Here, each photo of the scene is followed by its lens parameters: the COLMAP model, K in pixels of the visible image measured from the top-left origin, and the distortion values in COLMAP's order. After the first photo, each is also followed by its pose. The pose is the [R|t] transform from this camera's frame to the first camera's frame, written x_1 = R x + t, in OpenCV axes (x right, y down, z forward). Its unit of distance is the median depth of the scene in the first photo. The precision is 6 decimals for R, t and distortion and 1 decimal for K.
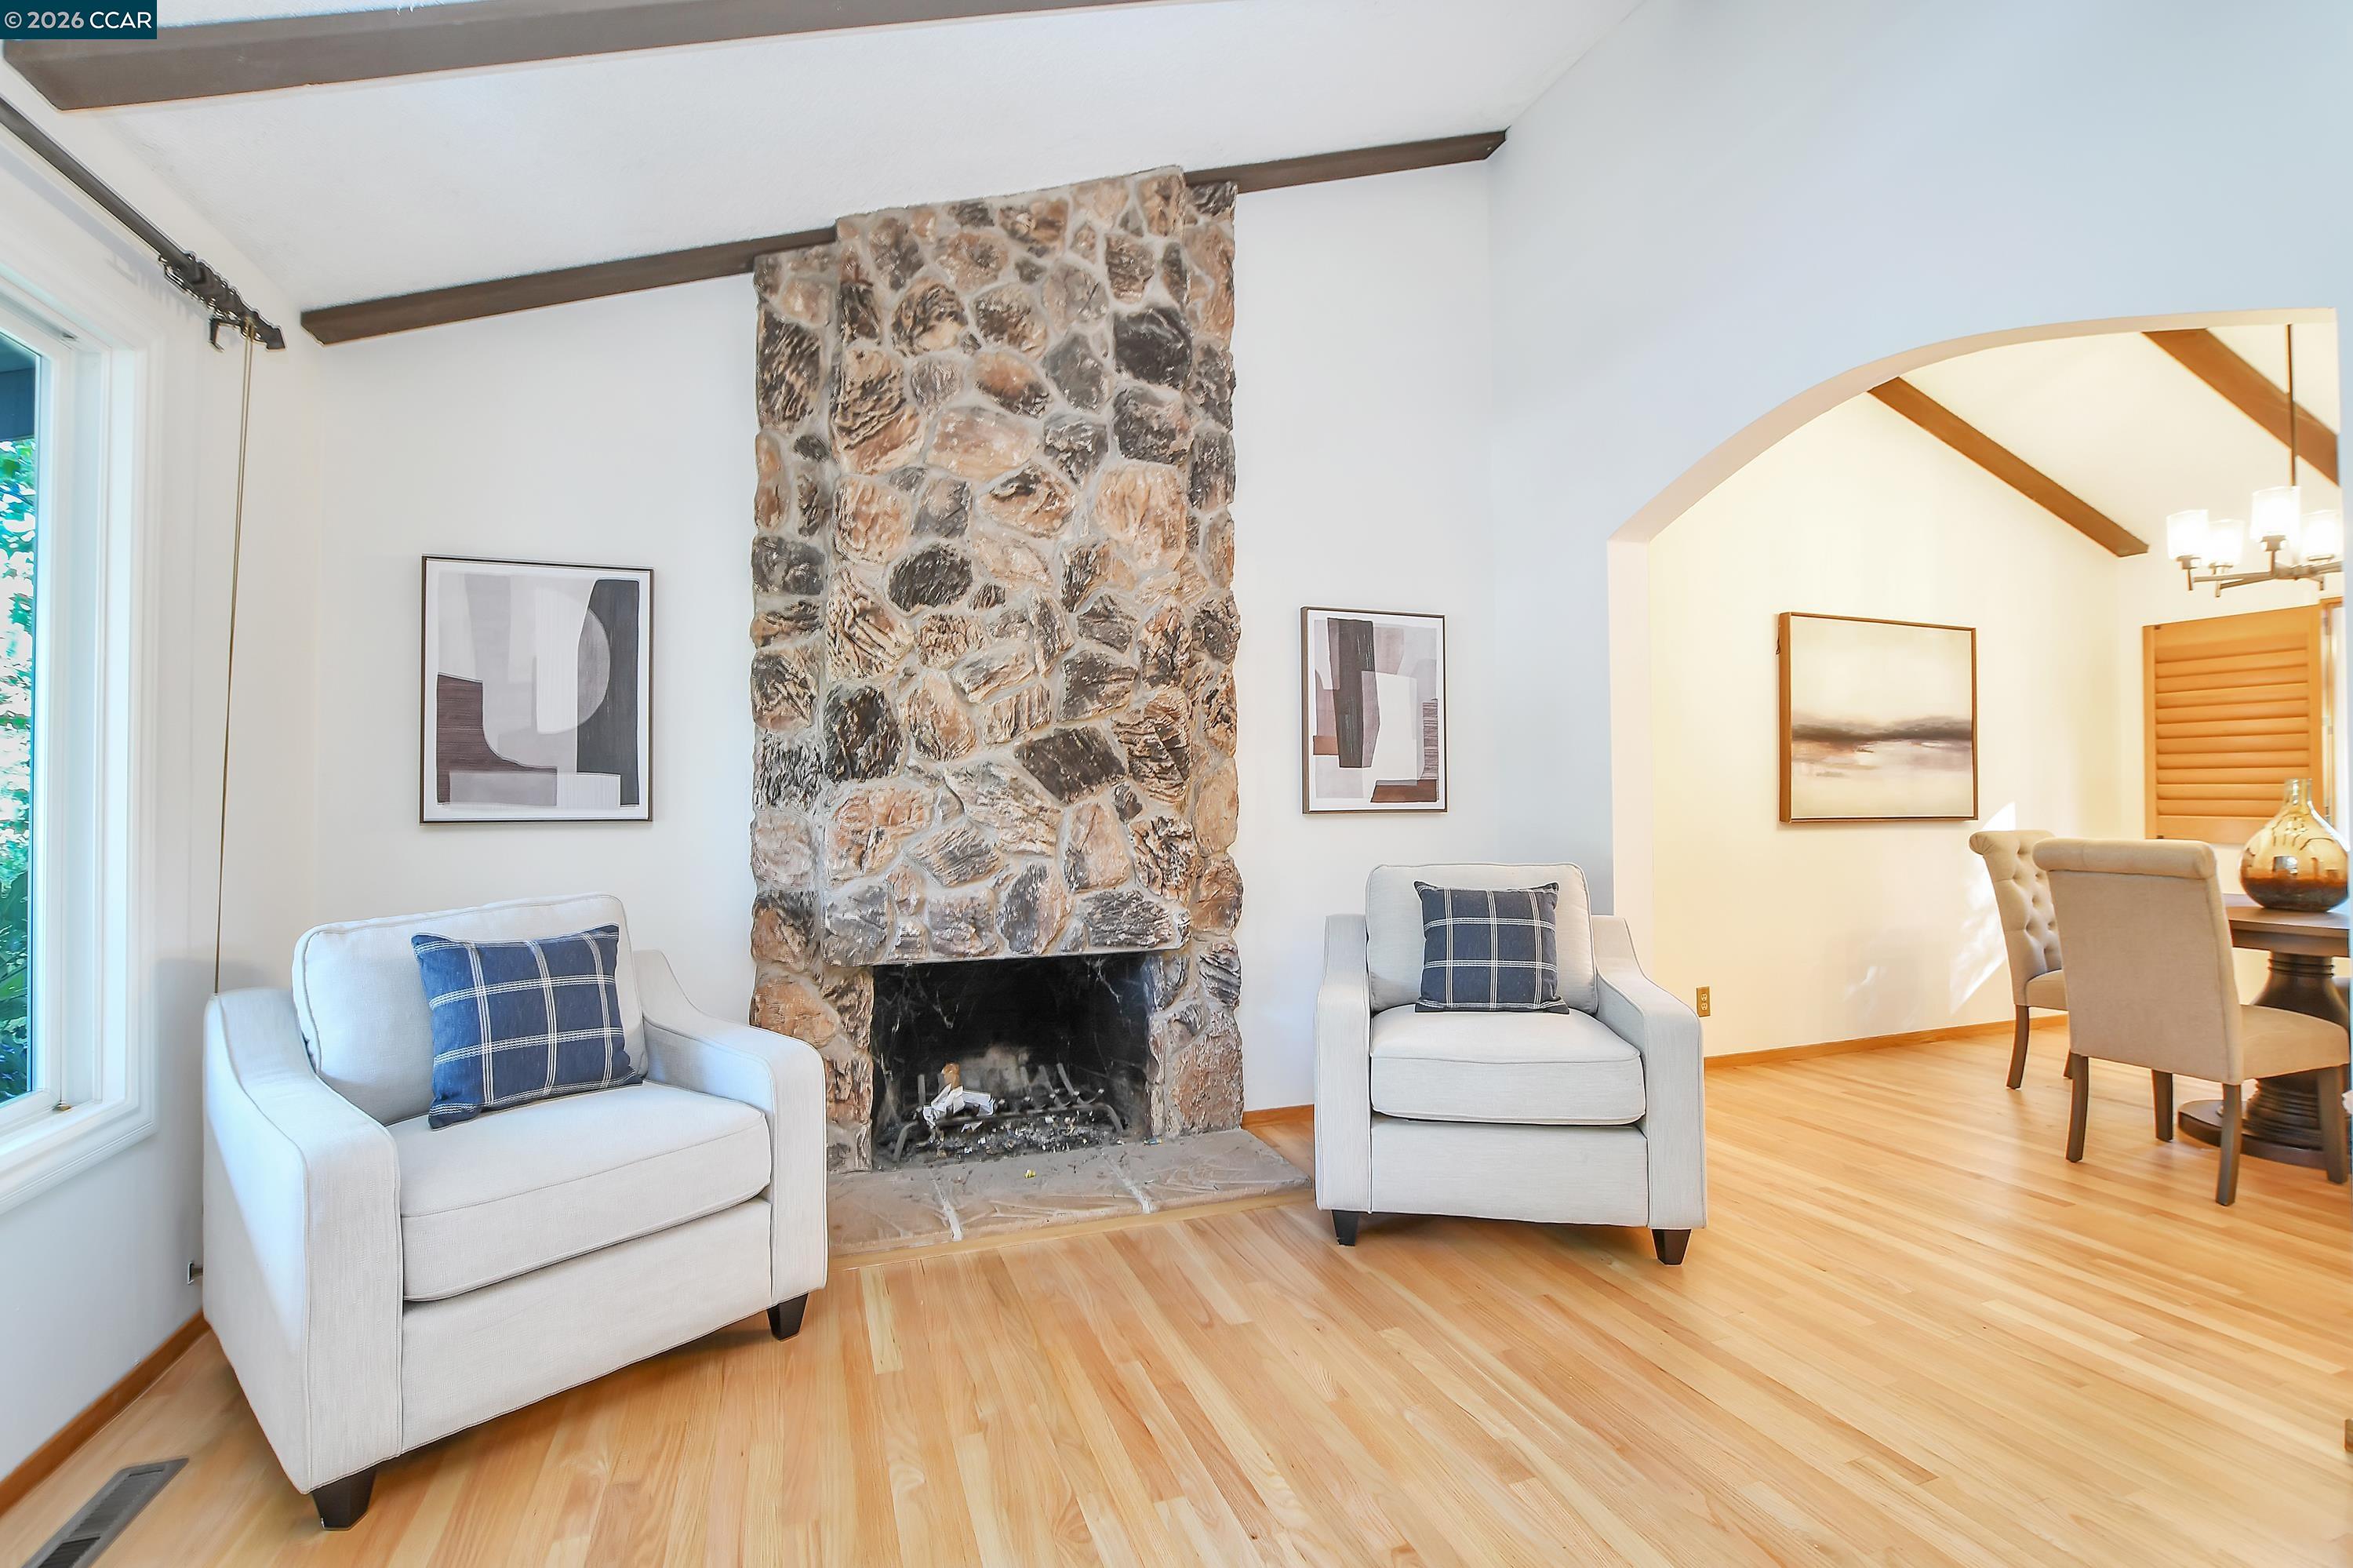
lens RADIAL K [[1060.6, 0, 1174.8], [0, 1060.6, 774.9], [0, 0, 1]] dist [-0.032048, 0.004758]
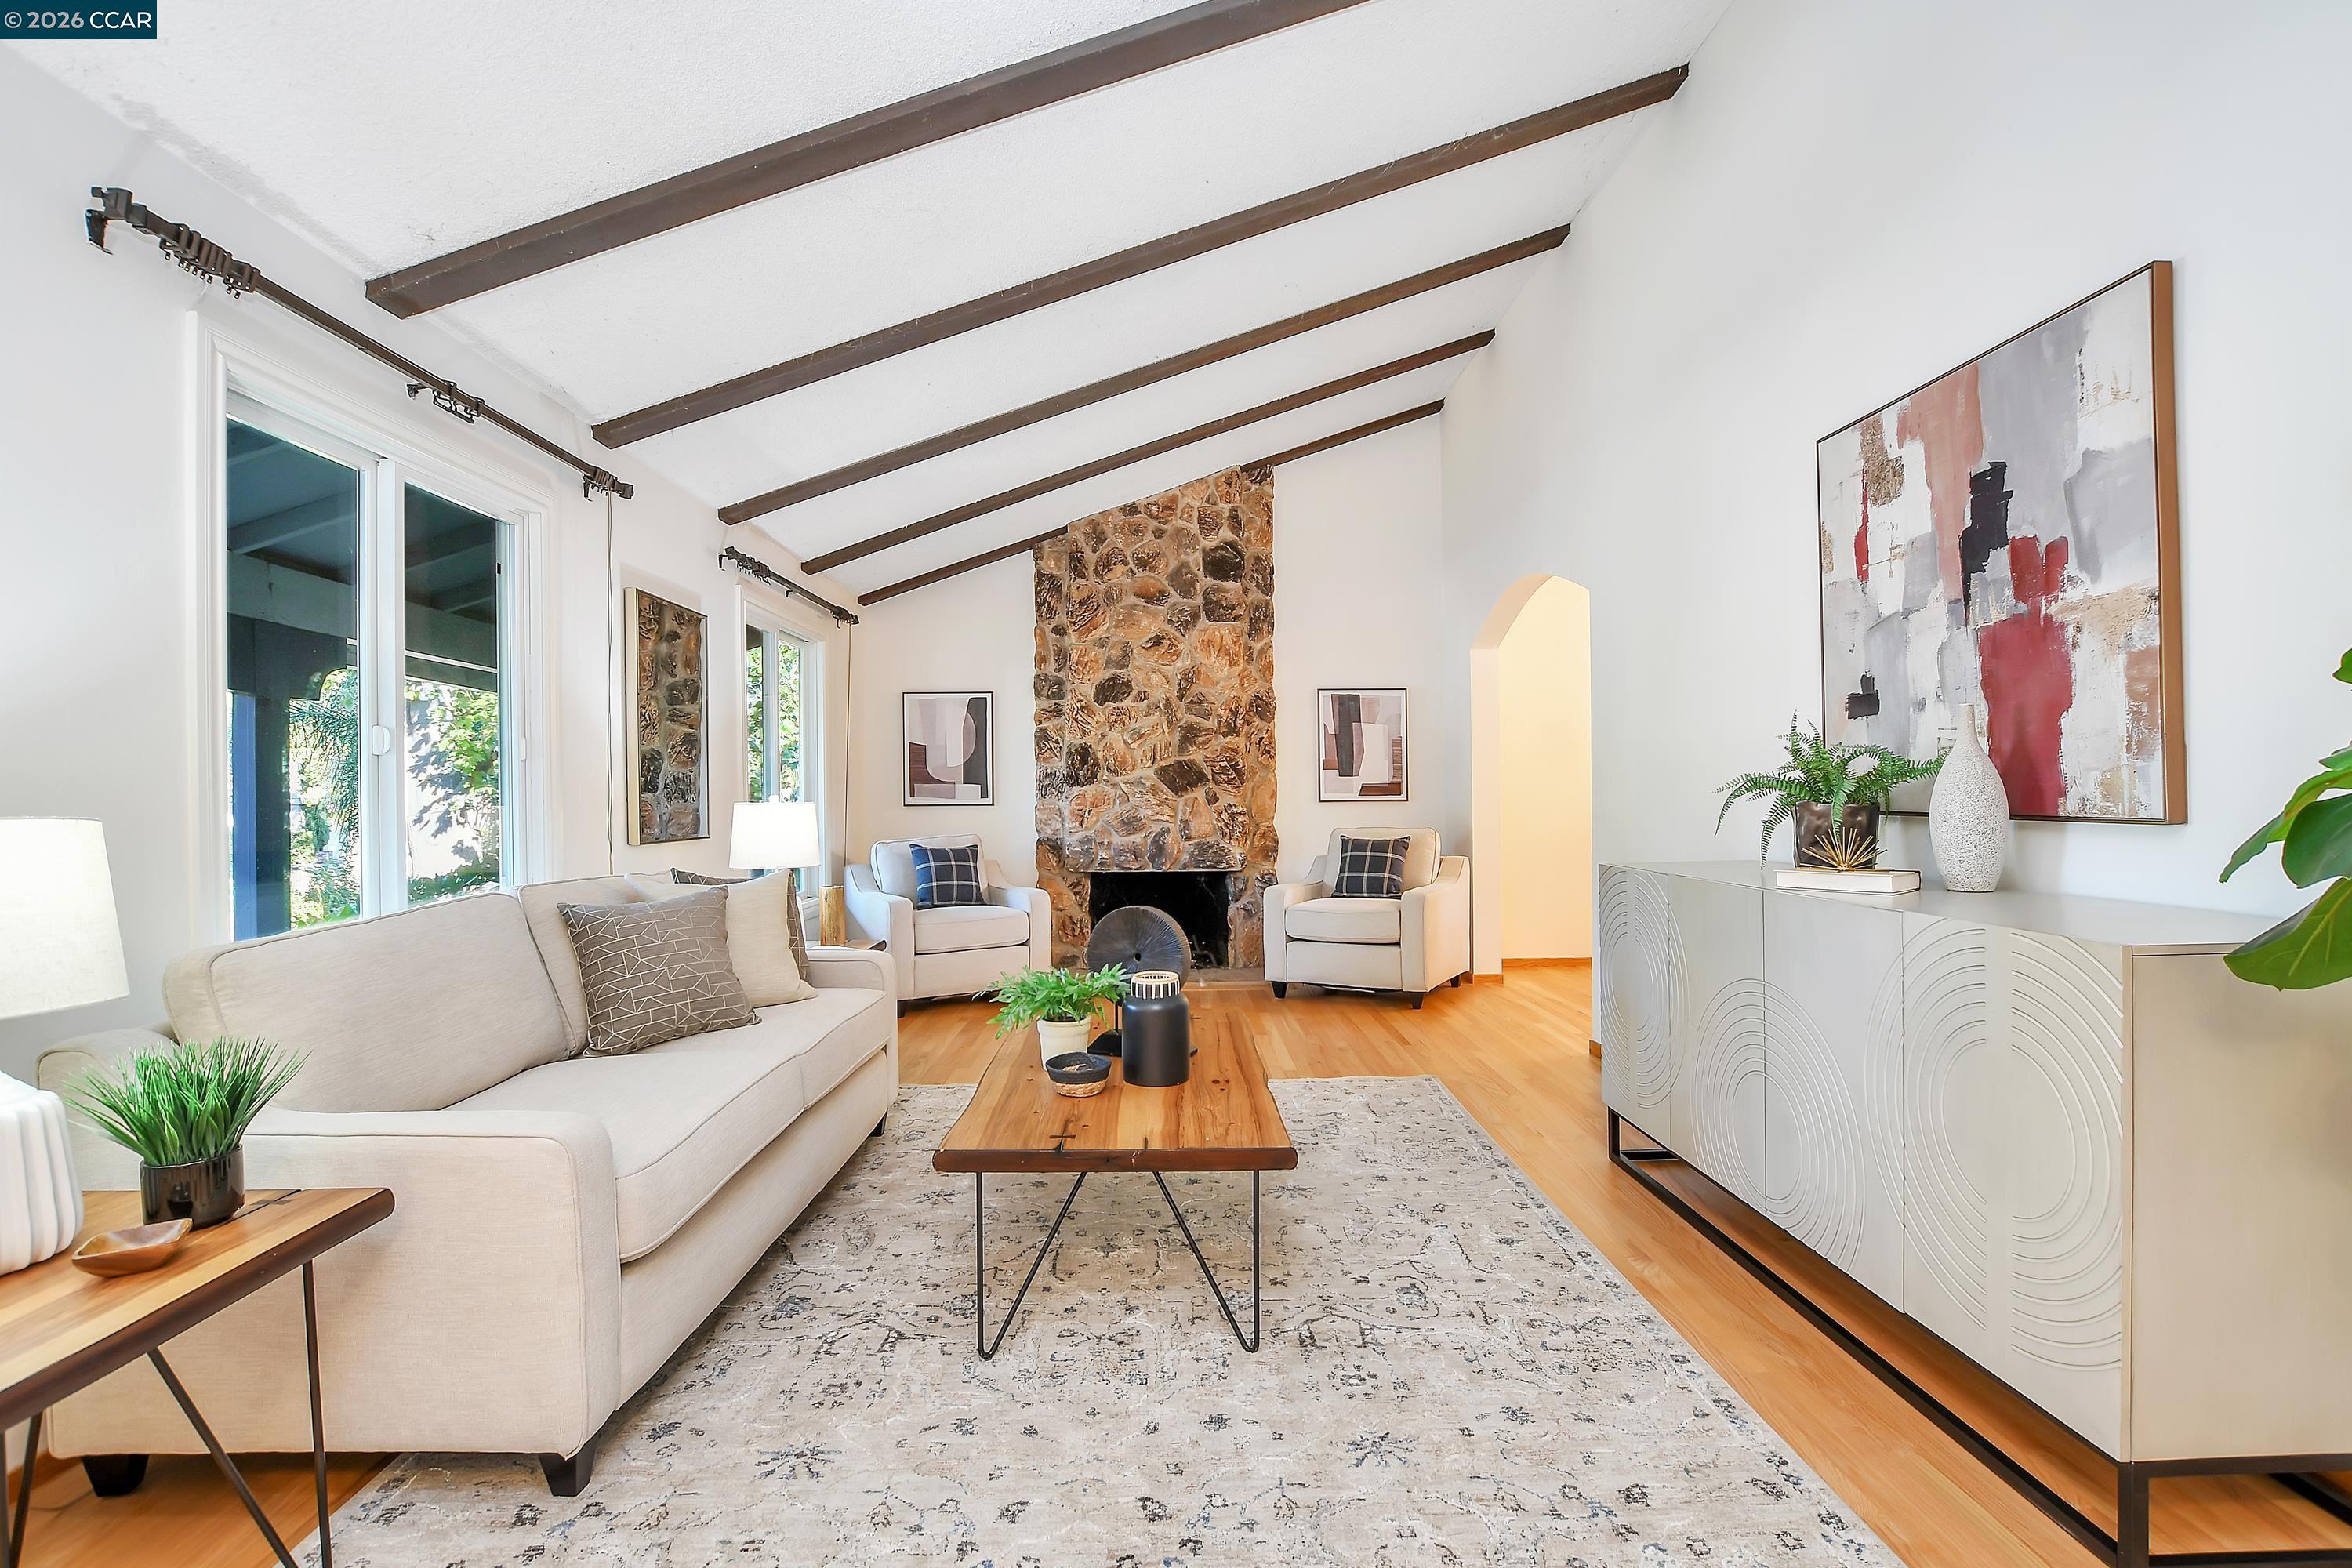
lens RADIAL K [[1060.1, 0, 1178.1], [0, 1060.1, 791.3], [0, 0, 1]] dist [-0.032048, 0.004758]
pose [[0.948410, -0.006474, -0.316980, 0.543079], [0.011205, 0.999851, 0.013107, -0.009997], [0.316848, -0.015983, 0.948342, -0.932395]]
